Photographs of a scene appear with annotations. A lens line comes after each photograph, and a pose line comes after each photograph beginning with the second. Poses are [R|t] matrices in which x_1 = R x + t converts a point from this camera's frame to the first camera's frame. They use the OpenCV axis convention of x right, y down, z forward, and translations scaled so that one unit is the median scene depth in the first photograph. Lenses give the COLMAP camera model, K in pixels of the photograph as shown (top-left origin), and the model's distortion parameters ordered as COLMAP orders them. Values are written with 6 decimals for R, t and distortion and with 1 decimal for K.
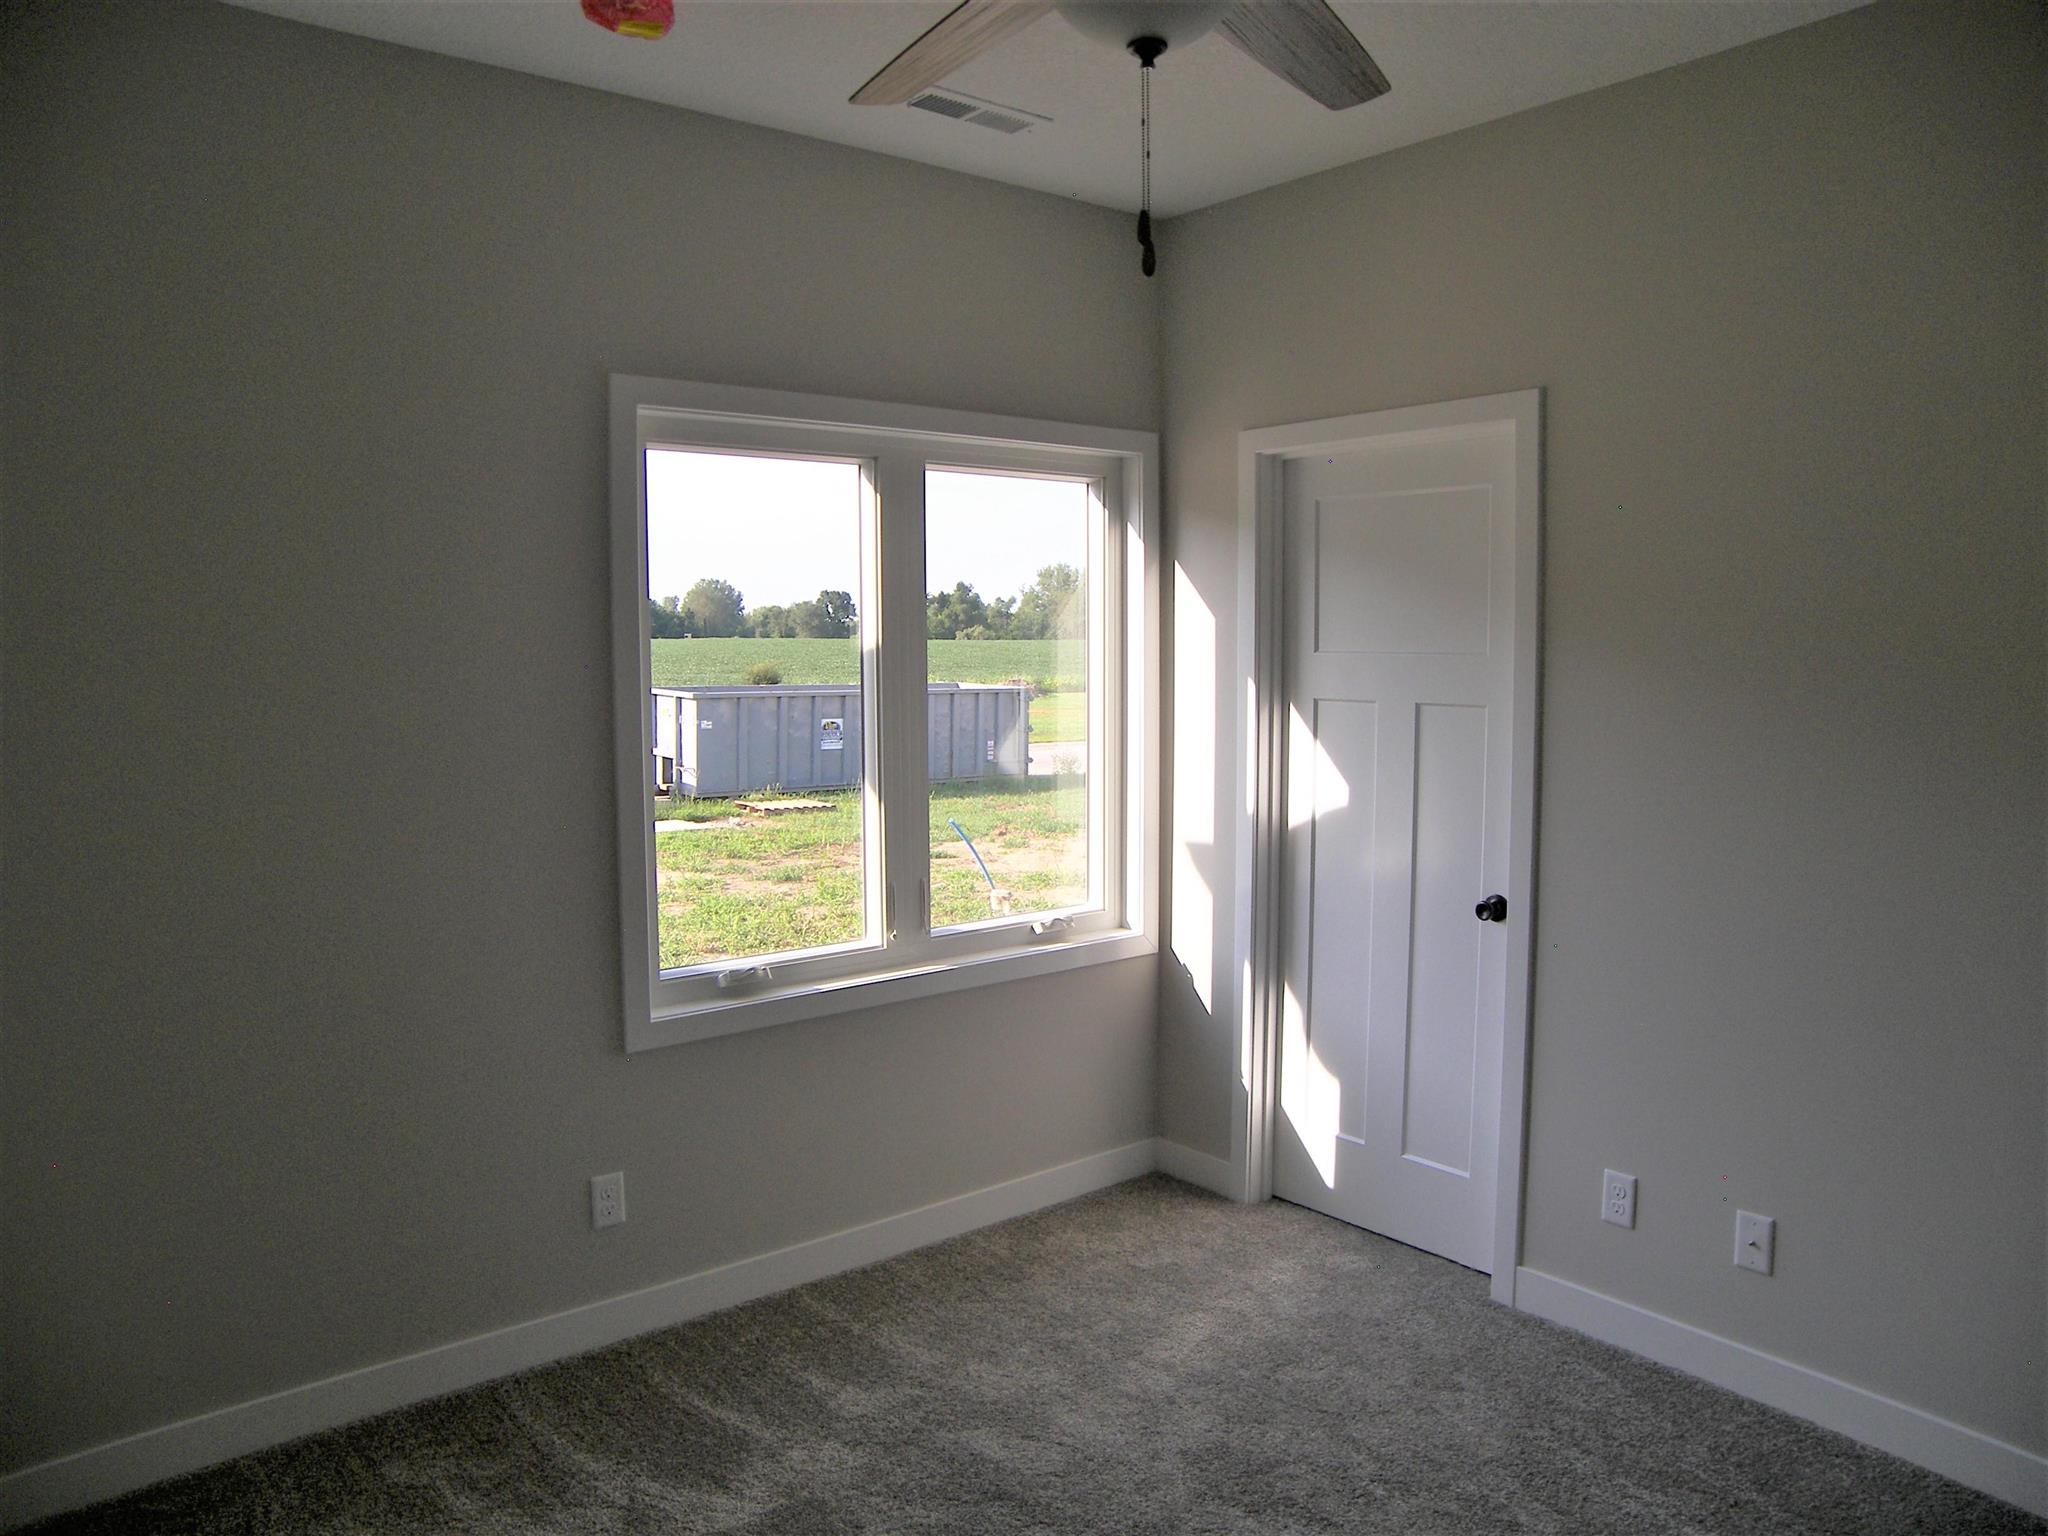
lens RADIAL K [[1446.4, 0, 1024.0], [0, 1446.4, 768.0], [0, 0, 1]] dist [-0.152590, 0.108838]
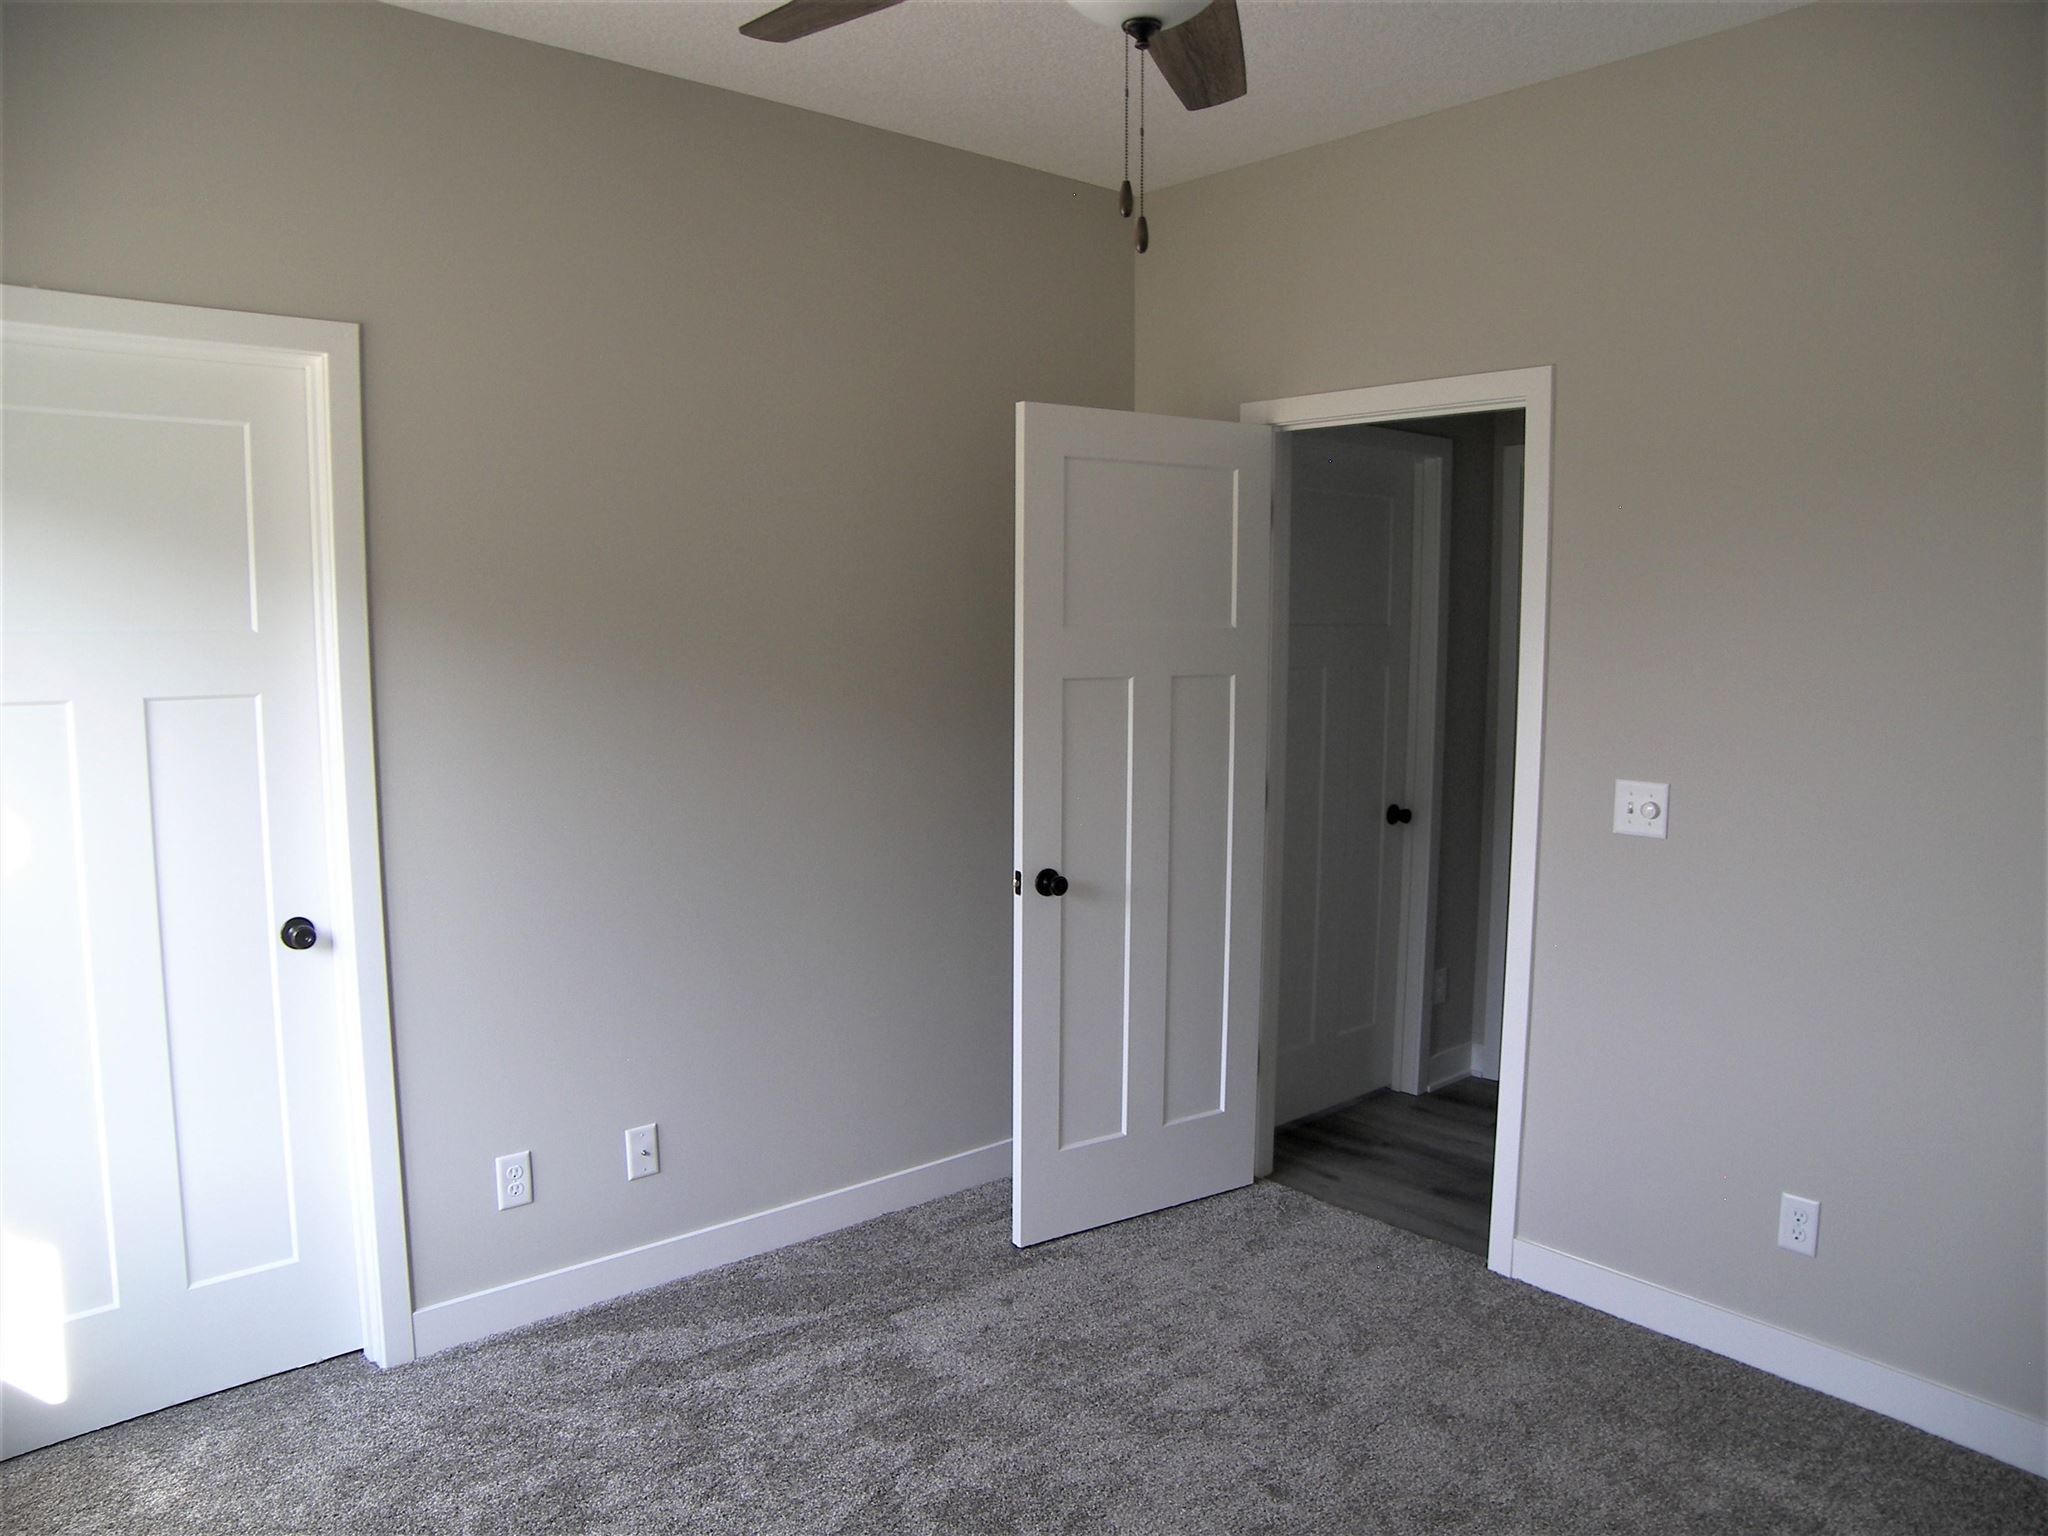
lens RADIAL K [[1446.4, 0, 1024.0], [0, 1446.4, 768.0], [0, 0, 1]] dist [-0.152590, 0.108838]
pose [[-0.028581, -0.105864, 0.993970, -0.495282], [0.083385, 0.990658, 0.107909, -0.051768], [-0.996107, 0.085966, -0.019486, 0.586746]]
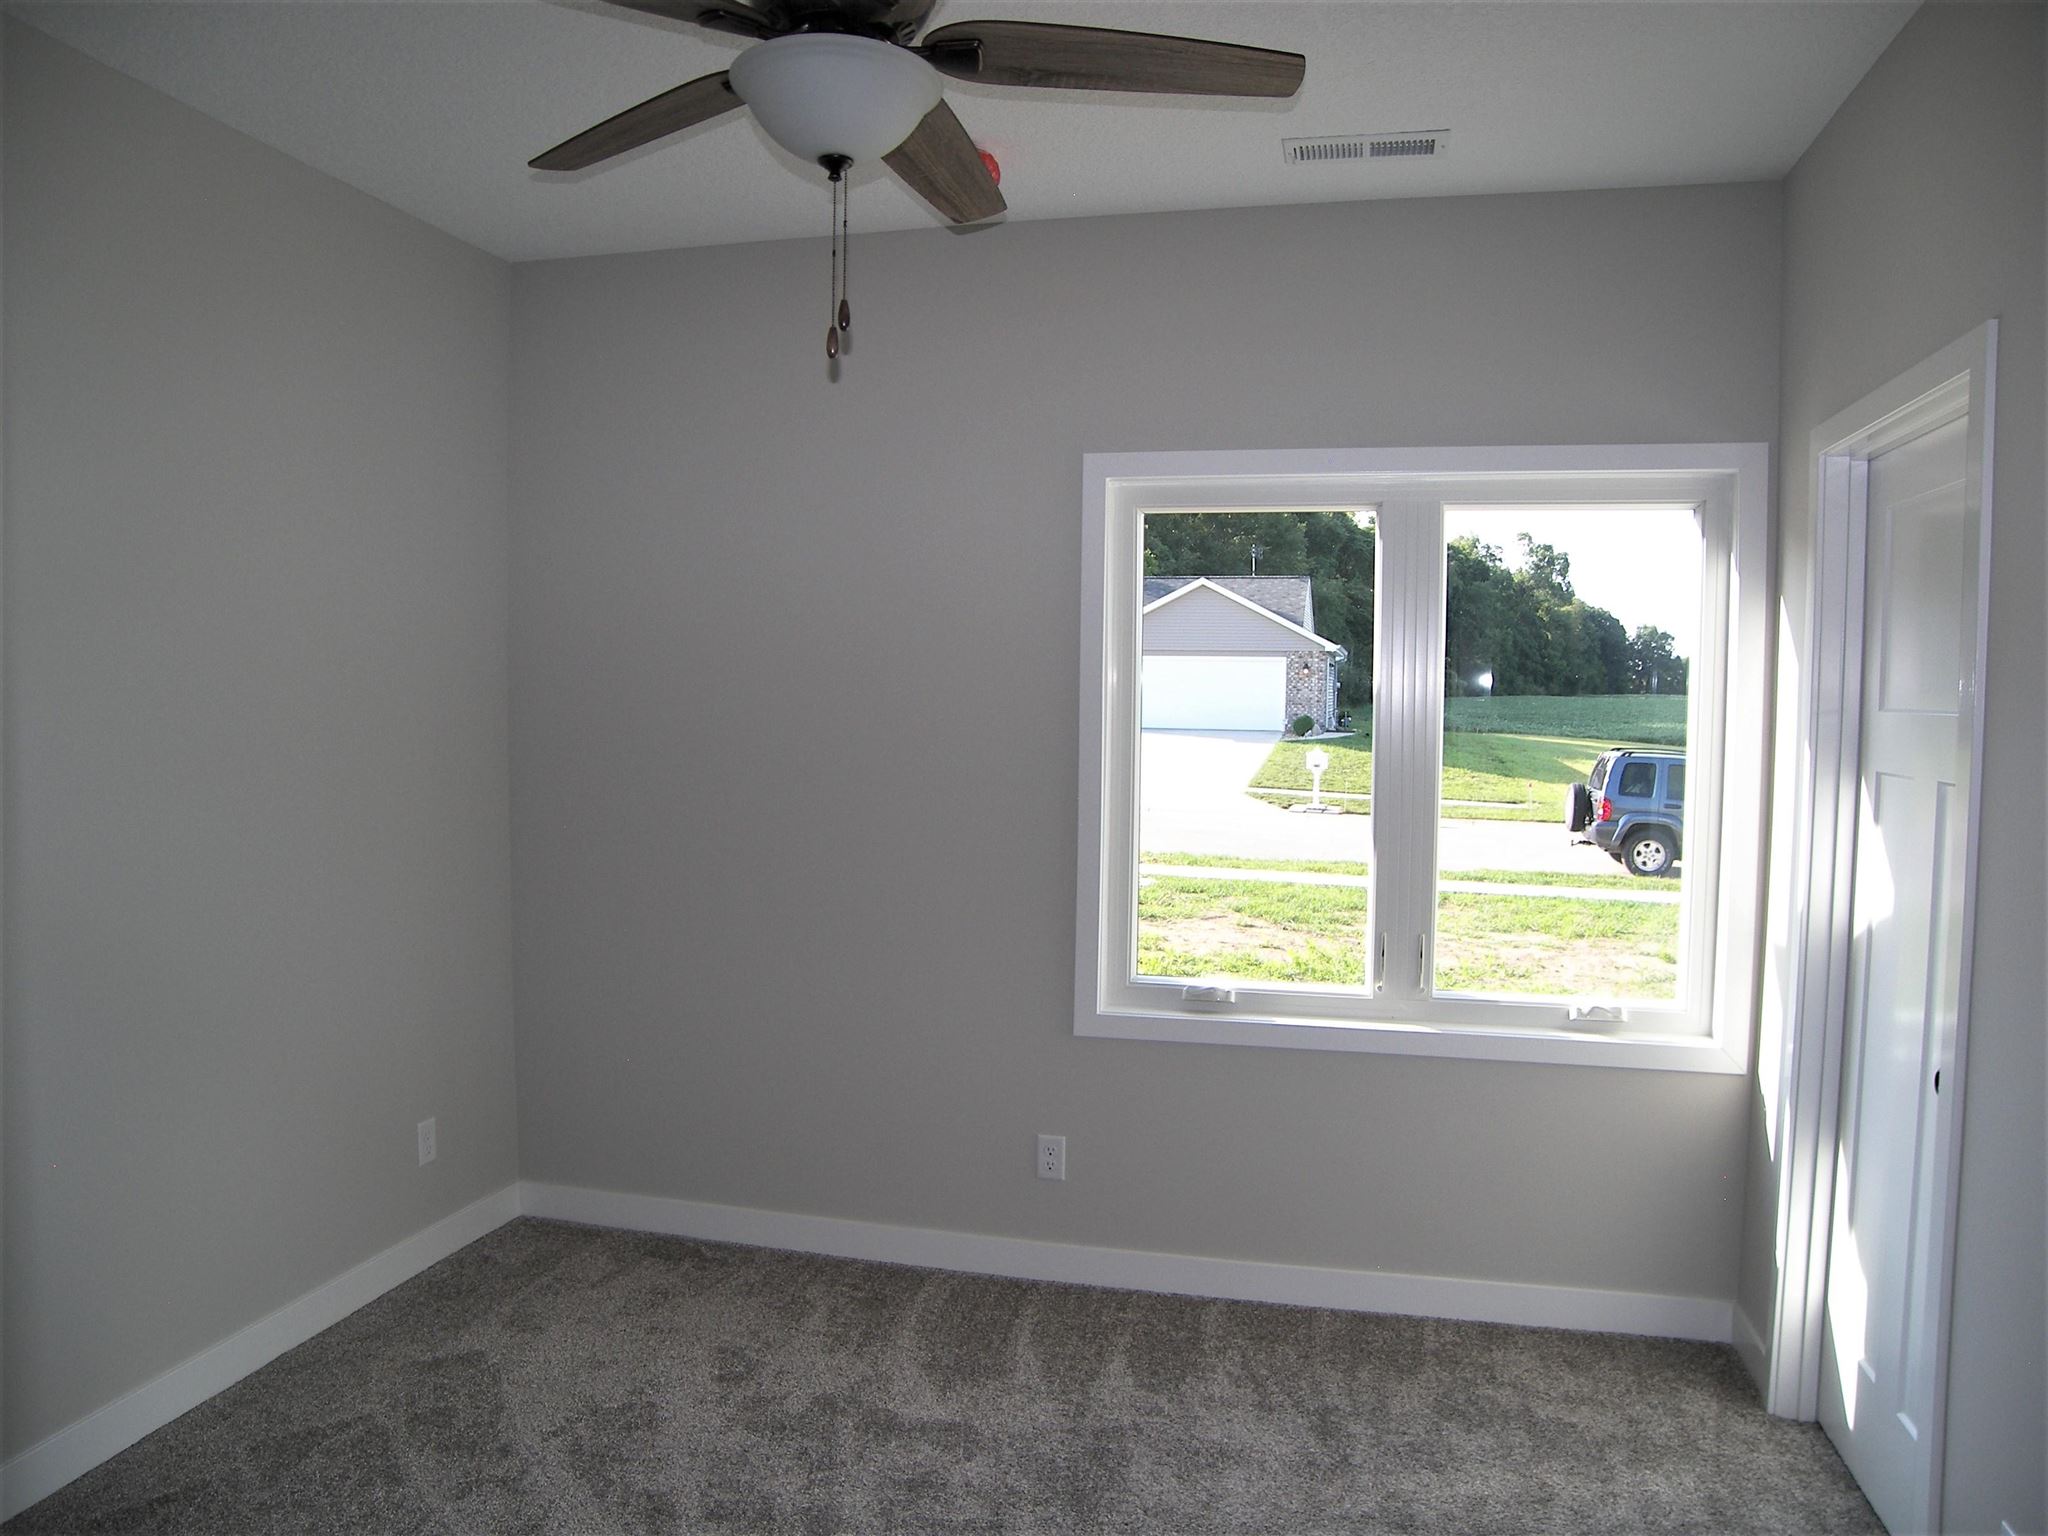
lens RADIAL K [[1446.4, 0, 1024.0], [0, 1446.4, 768.0], [0, 0, 1]] dist [-0.152590, 0.108838]
pose [[0.596988, 0.051699, -0.800583, 0.587520], [-0.086598, 0.996243, -0.000241, -0.012264], [0.797563, 0.069472, 0.599222, 0.235123]]
